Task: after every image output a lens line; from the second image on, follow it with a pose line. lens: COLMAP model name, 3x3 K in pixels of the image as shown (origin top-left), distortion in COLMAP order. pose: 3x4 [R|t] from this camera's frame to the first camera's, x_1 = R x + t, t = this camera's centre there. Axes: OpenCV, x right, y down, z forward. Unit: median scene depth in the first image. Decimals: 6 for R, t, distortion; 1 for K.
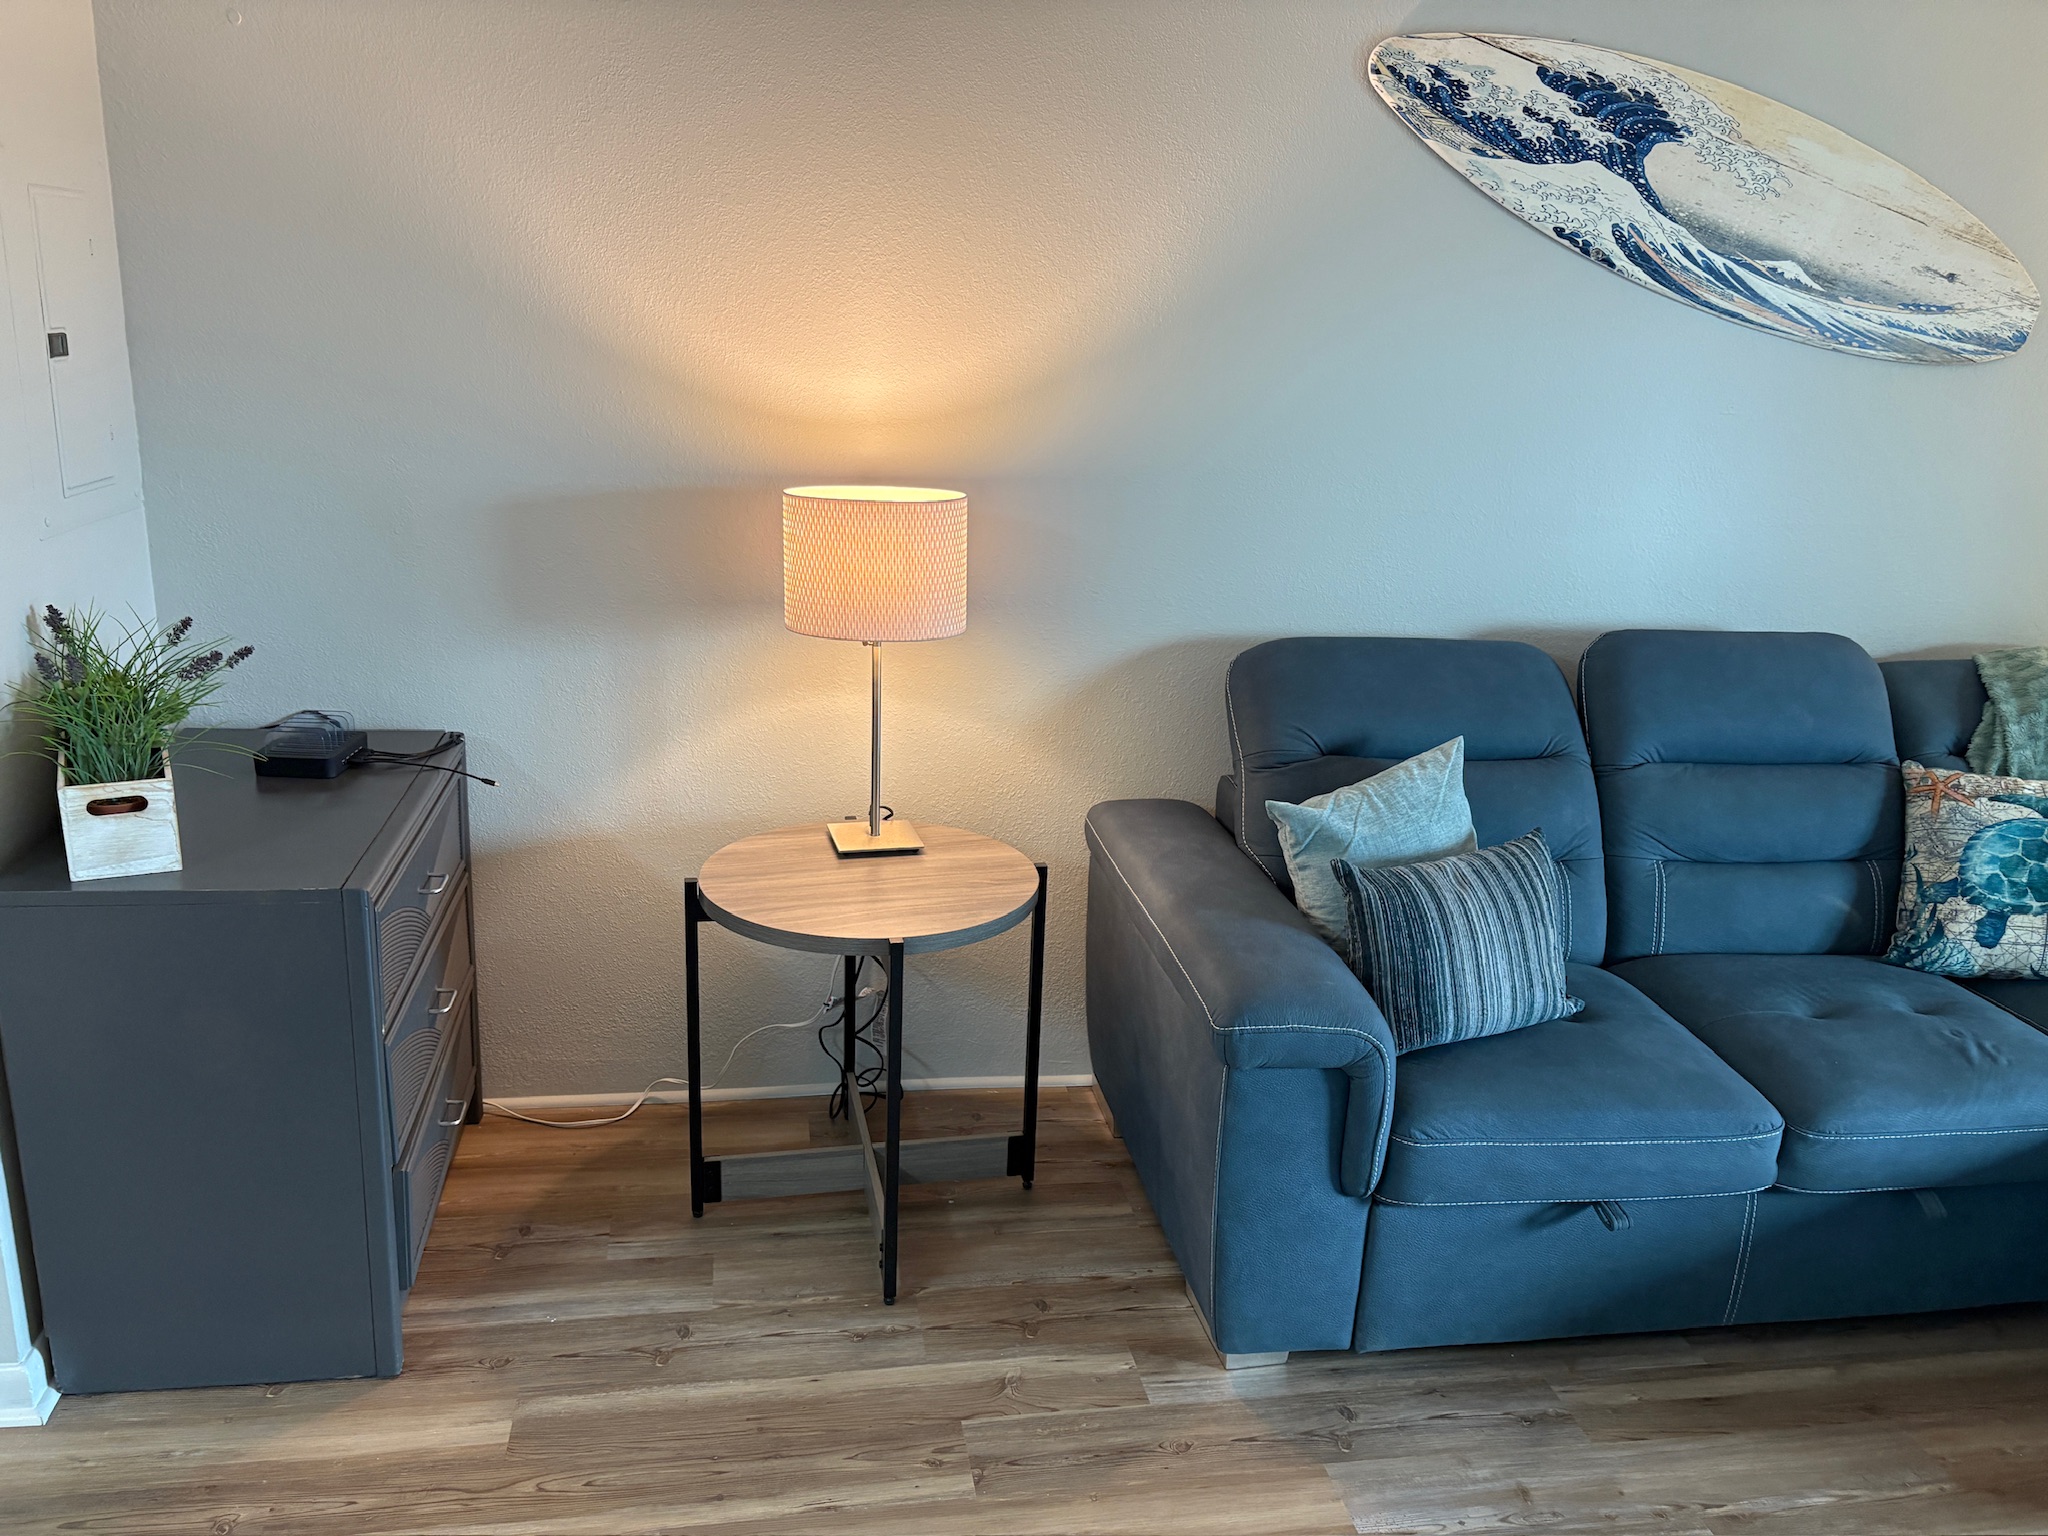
lens RADIAL K [[1550.0, 0, 1024.7], [0, 1550.0, 780.3], [0, 0, 1]] dist [0.055082, -0.057158]
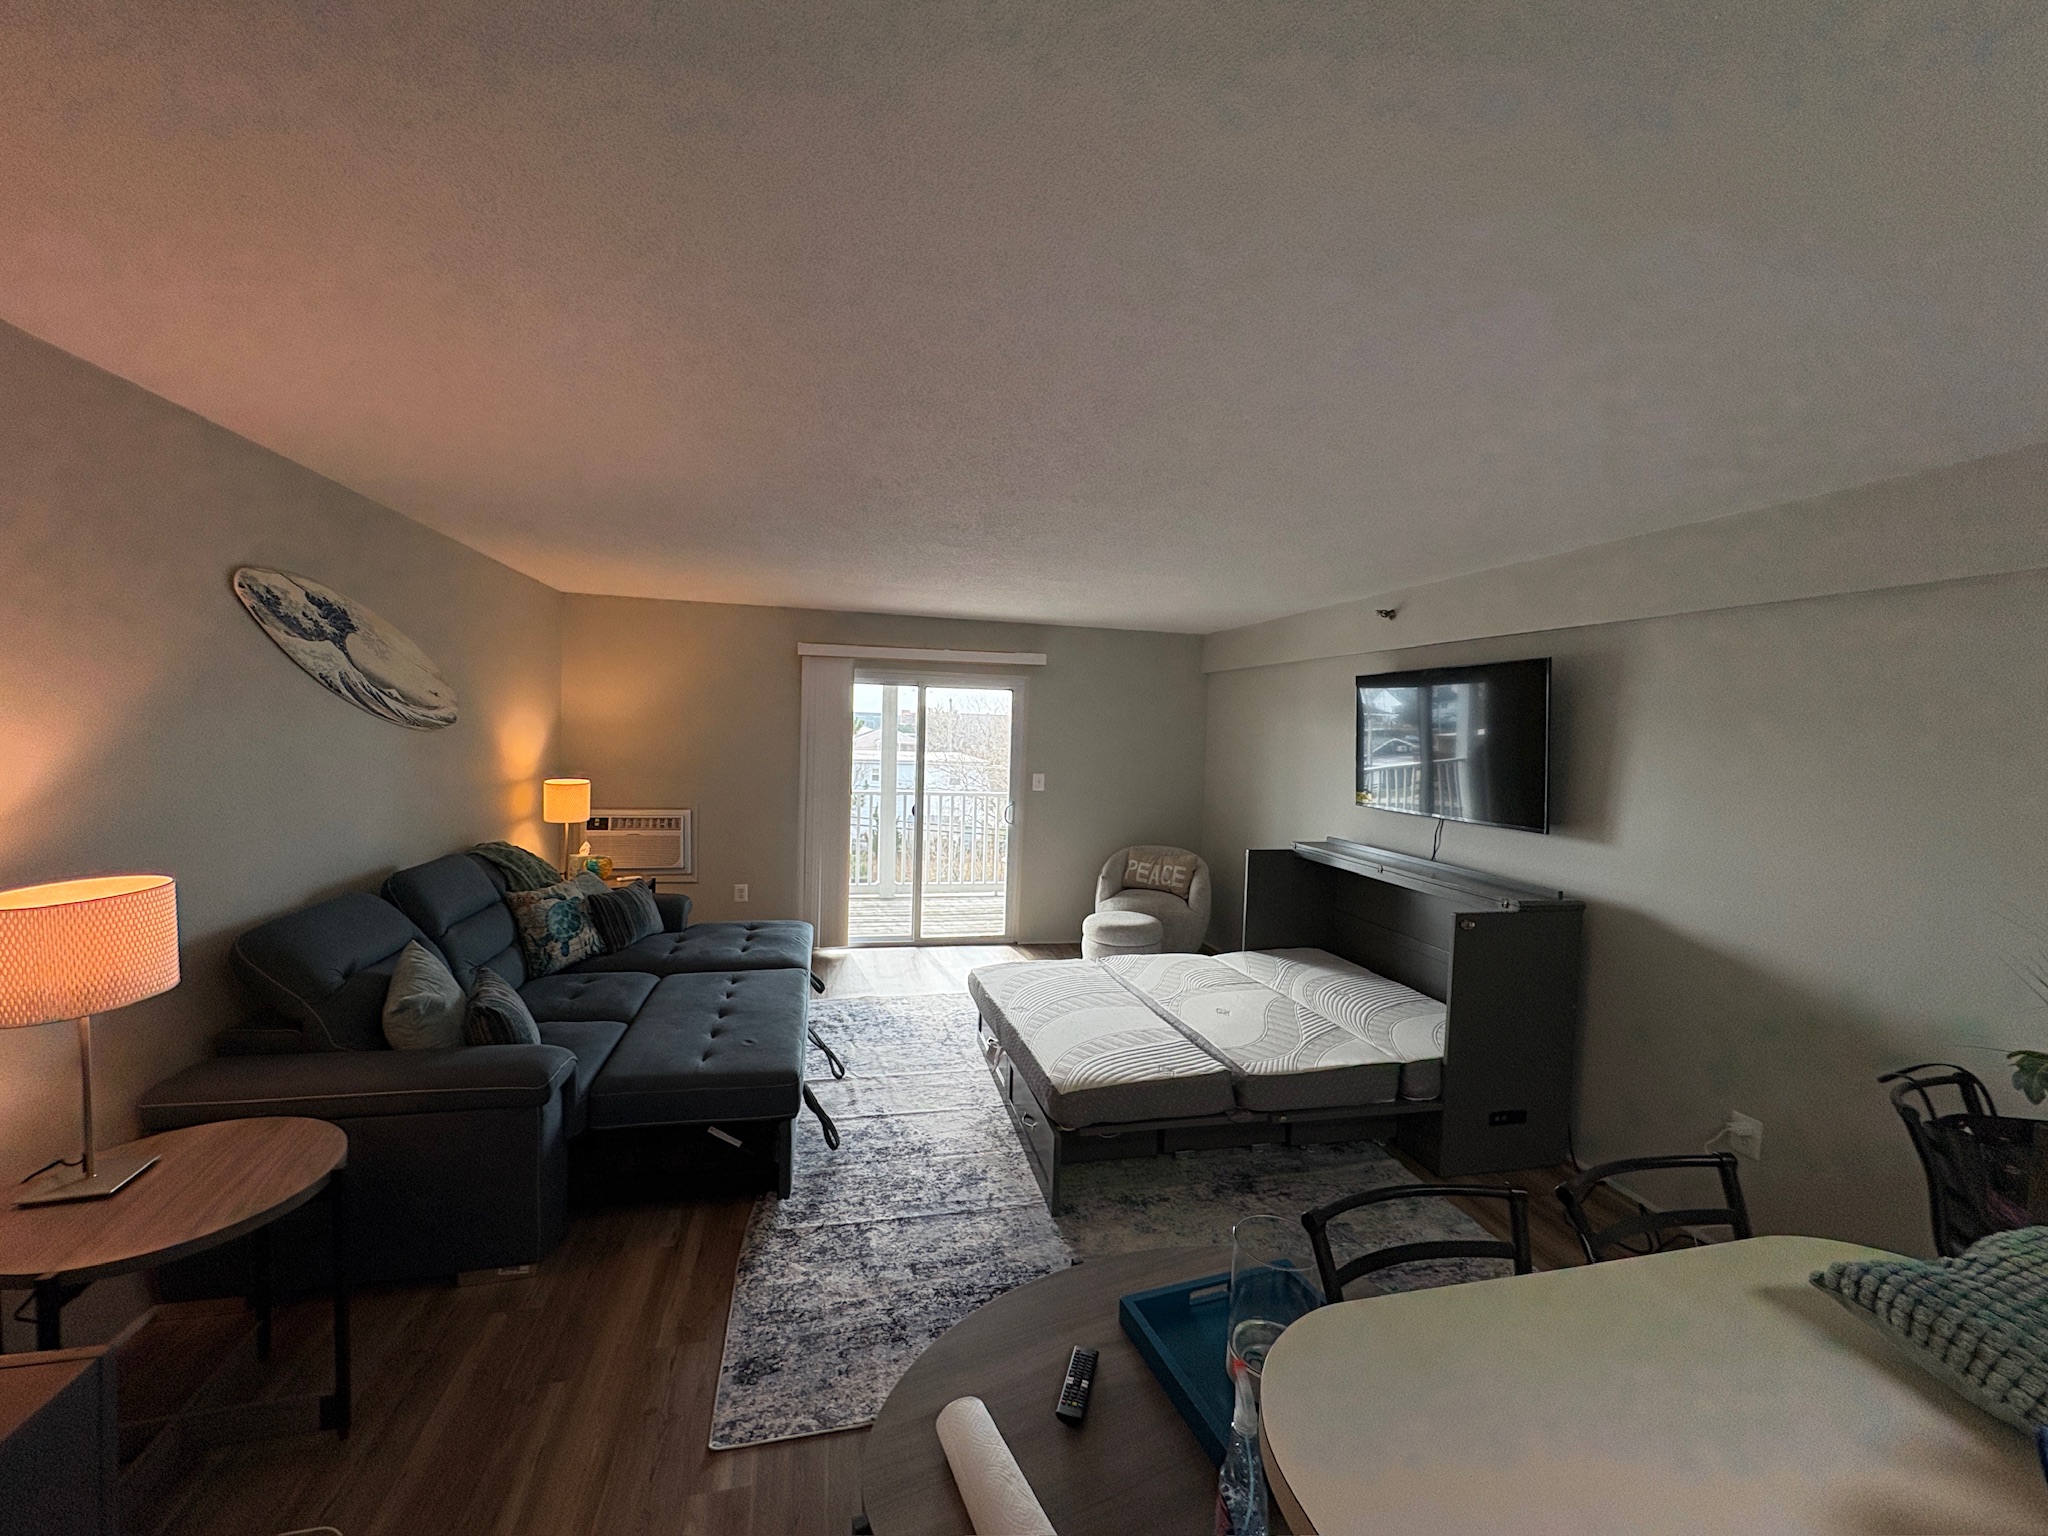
lens RADIAL K [[810.9, 0, 1016.9], [0, 810.9, 770.8], [0, 0, 1]] dist [0.001514, -0.001383]
pose [[-0.041627, -0.107193, 0.993366, -0.668839], [0.250288, 0.961409, 0.114233, -0.147110], [-0.967276, 0.253383, -0.013191, 0.245459]]
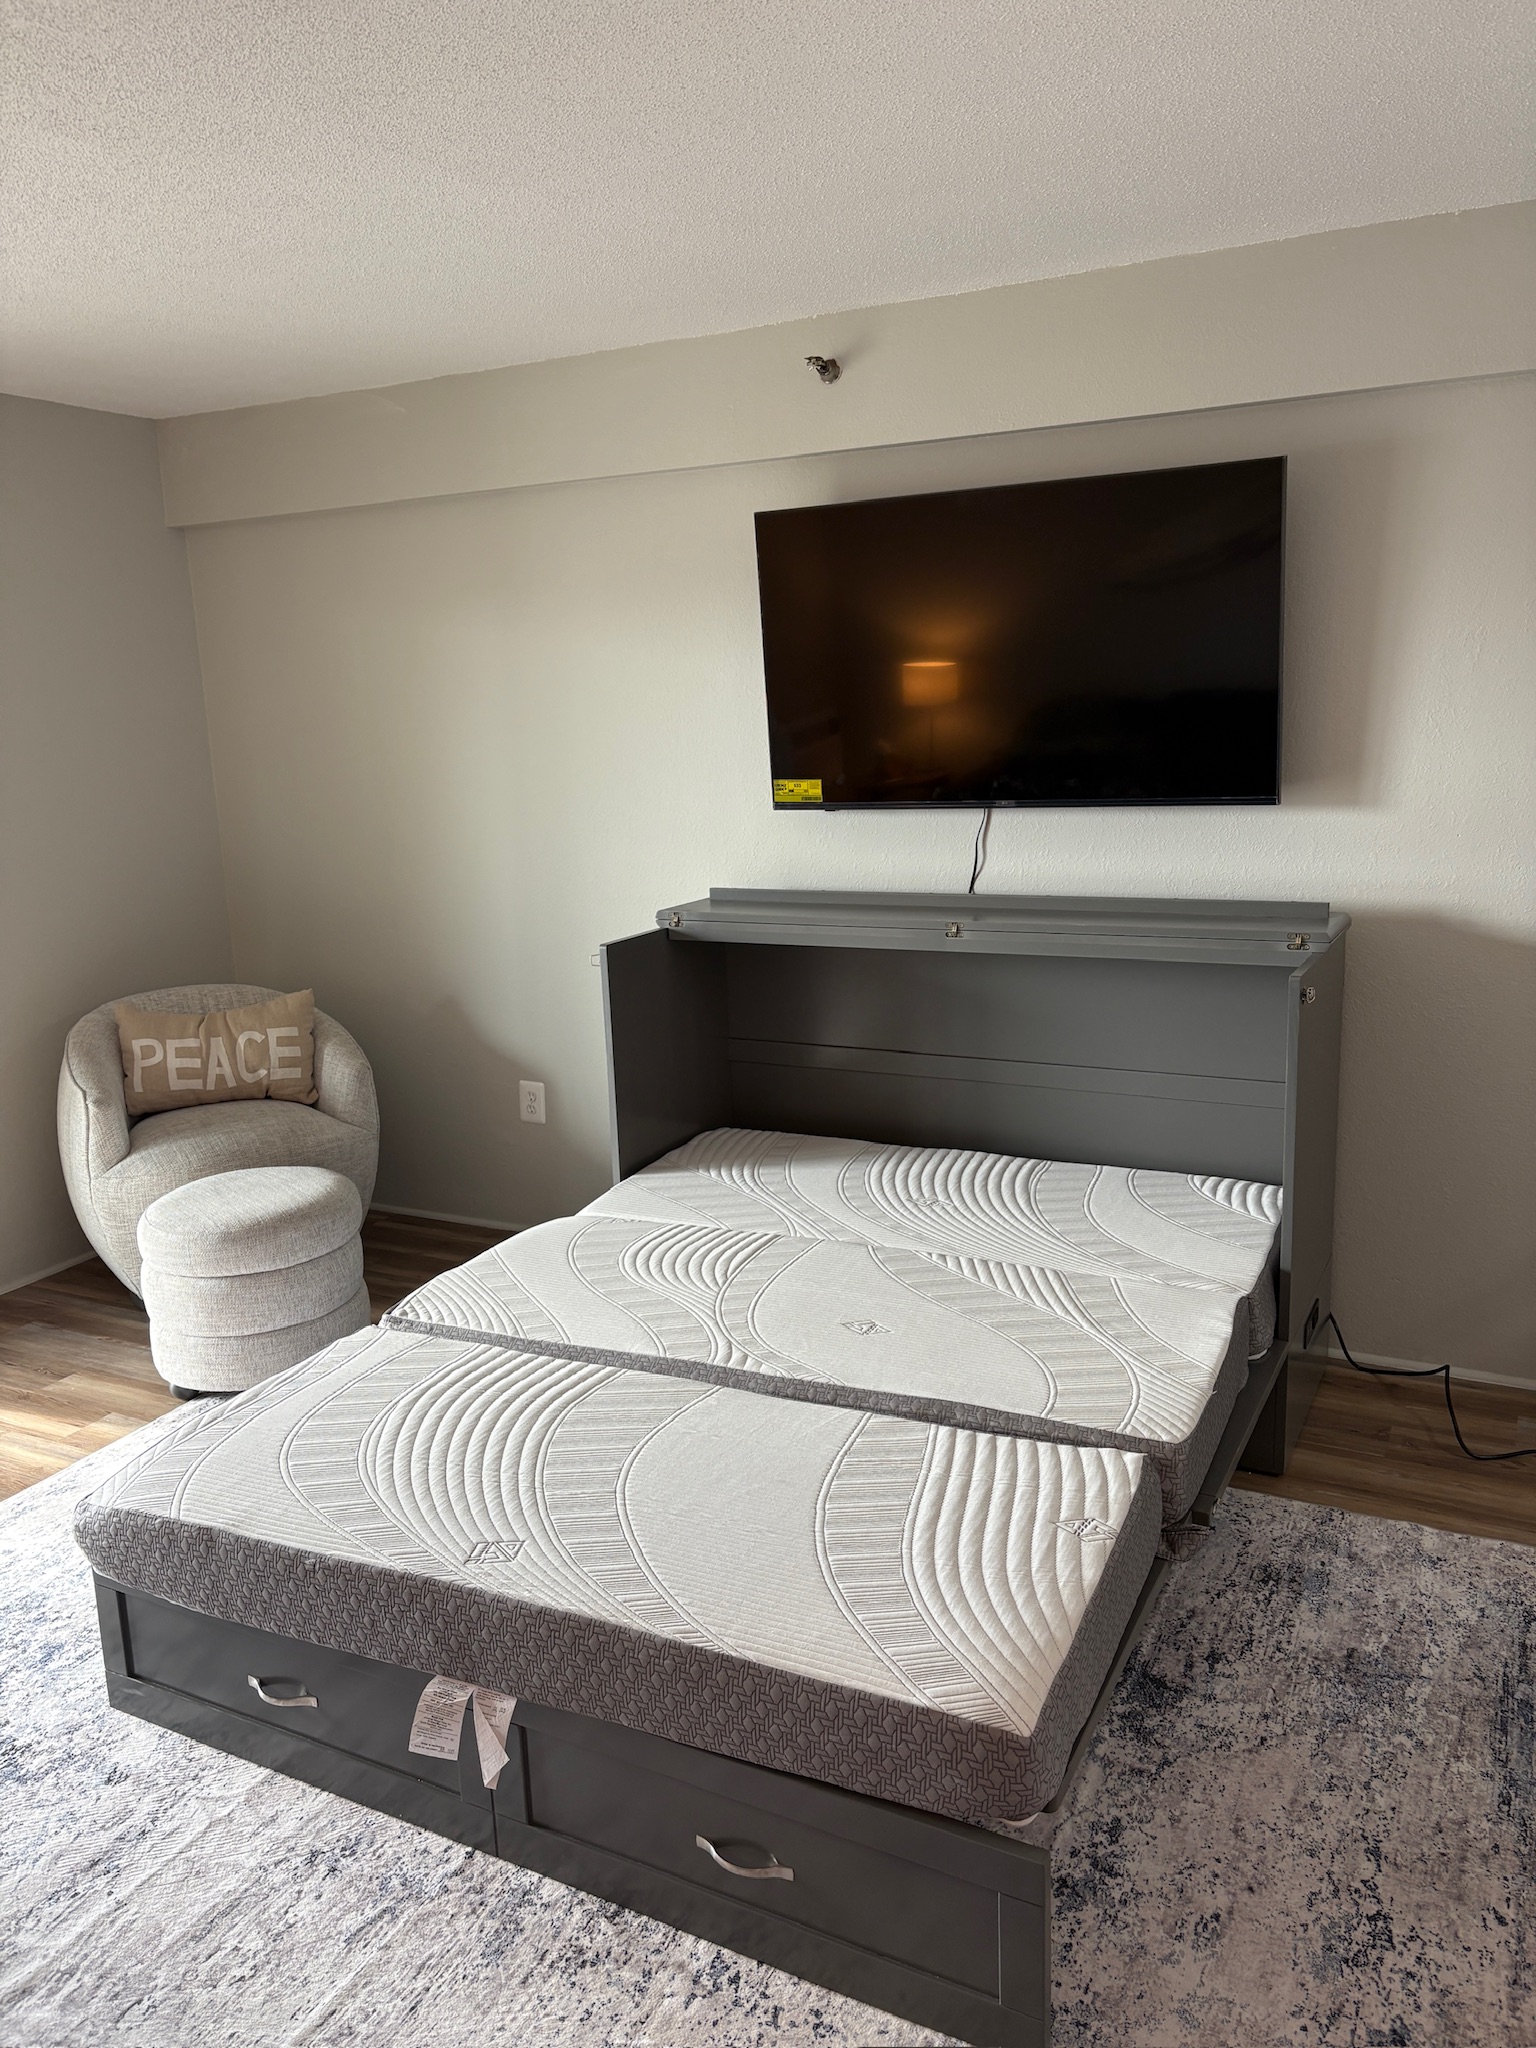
lens RADIAL K [[1550.0, 0, 771.8], [0, 1550.0, 1018.8], [0, 0, 1]] dist [0.055082, -0.057158]
pose [[-0.788876, -0.147854, 0.596501, -0.016568], [0.171010, 0.879478, 0.444156, -0.189254], [-0.590280, 0.452392, -0.668514, 0.610835]]
